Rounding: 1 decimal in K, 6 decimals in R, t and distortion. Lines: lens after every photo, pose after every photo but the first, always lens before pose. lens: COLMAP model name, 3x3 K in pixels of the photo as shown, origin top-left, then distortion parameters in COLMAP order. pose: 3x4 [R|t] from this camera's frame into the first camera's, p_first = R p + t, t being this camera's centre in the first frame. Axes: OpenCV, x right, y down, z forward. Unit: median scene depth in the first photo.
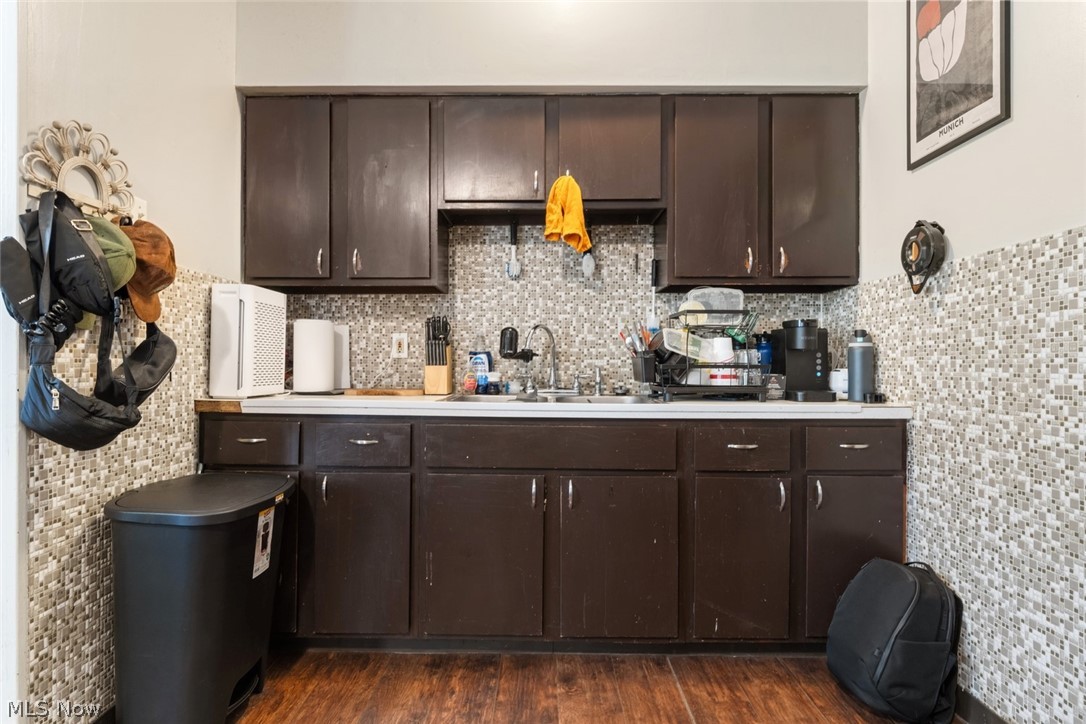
lens RADIAL K [[588.6, 0, 538.1], [0, 588.6, 361.9], [0, 0, 1]] dist [0.010021, -0.007301]
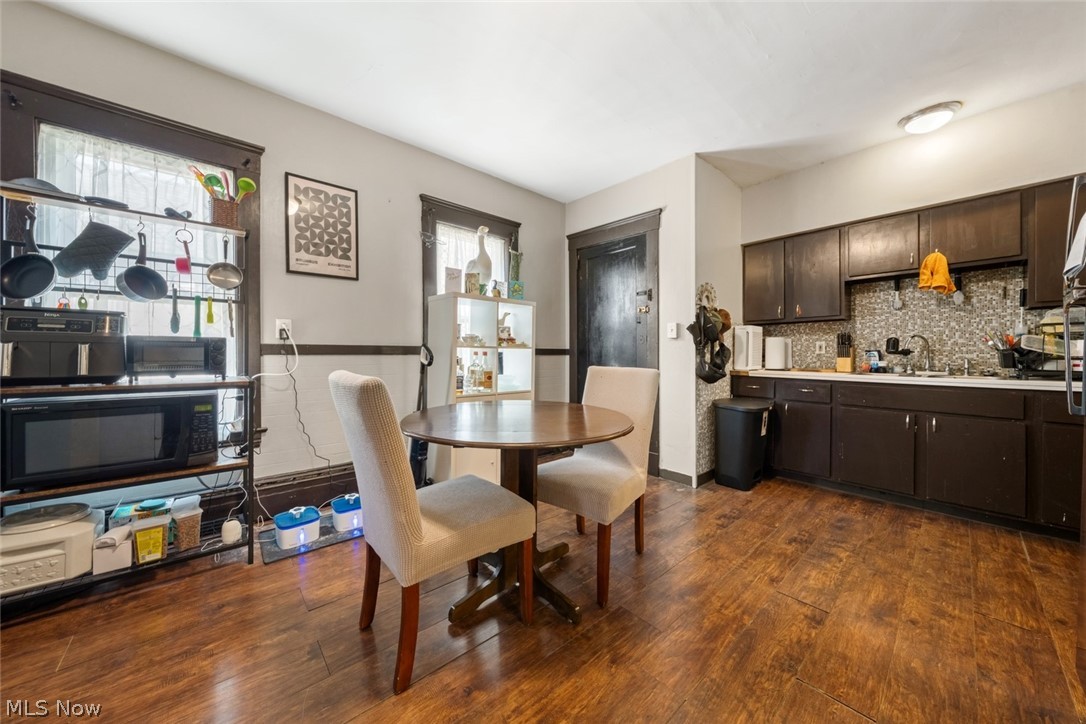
lens RADIAL K [[372.3, 0, 540.9], [0, 372.3, 355.5], [0, 0, 1]] dist [-0.003110, 0.000038]
pose [[0.669038, -0.001708, -0.743226, 0.083687], [0.005256, 0.999983, 0.002434, -0.009848], [0.743210, -0.005535, 0.669036, -0.660274]]
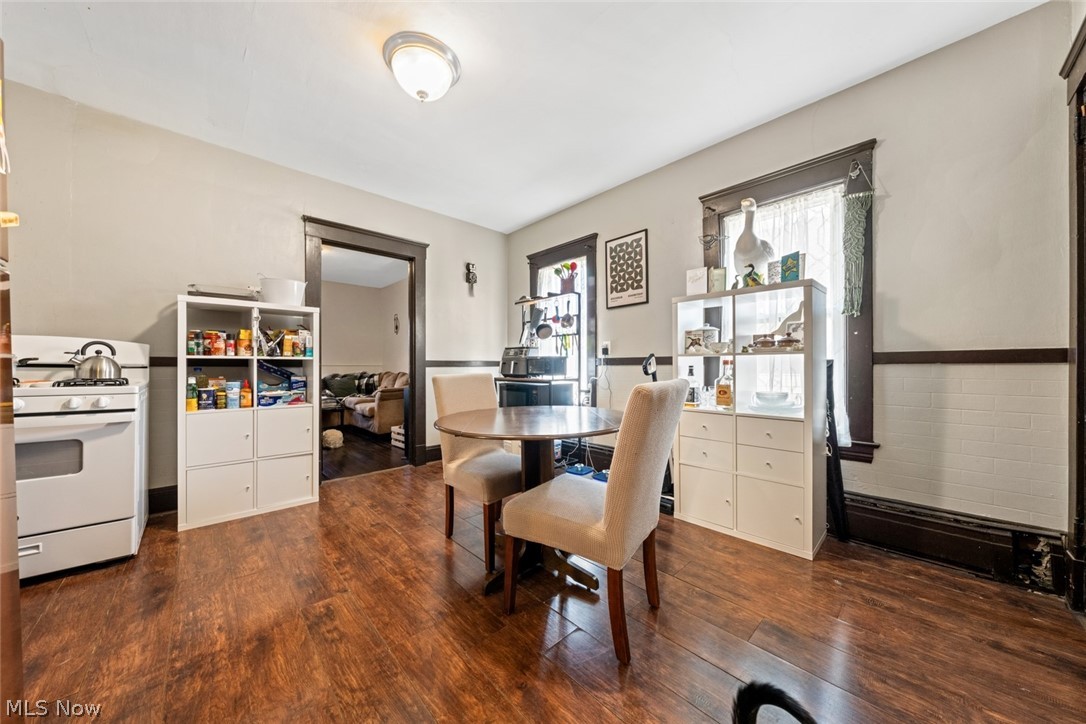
lens RADIAL K [[372.3, 0, 546.1], [0, 372.3, 365.0], [0, 0, 1]] dist [-0.003110, 0.000038]
pose [[-0.719387, -0.003615, -0.694600, 0.078807], [0.004439, 0.999942, -0.009801, -0.000552], [0.694595, -0.010134, -0.719330, 0.419262]]
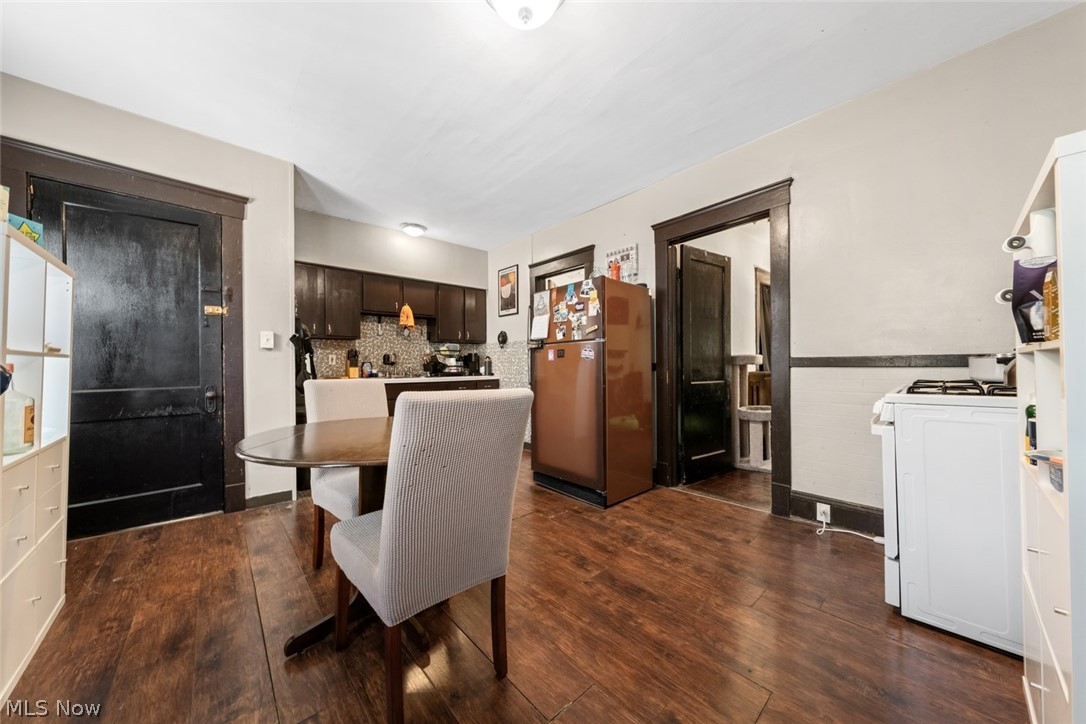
lens RADIAL K [[372.3, 0, 539.1], [0, 372.3, 360.4], [0, 0, 1]] dist [-0.003110, 0.000038]
pose [[0.743236, -0.002372, 0.669026, -0.746193], [0.003590, 0.999993, -0.000443, -0.023970], [-0.669020, 0.002731, 0.743239, -0.918507]]
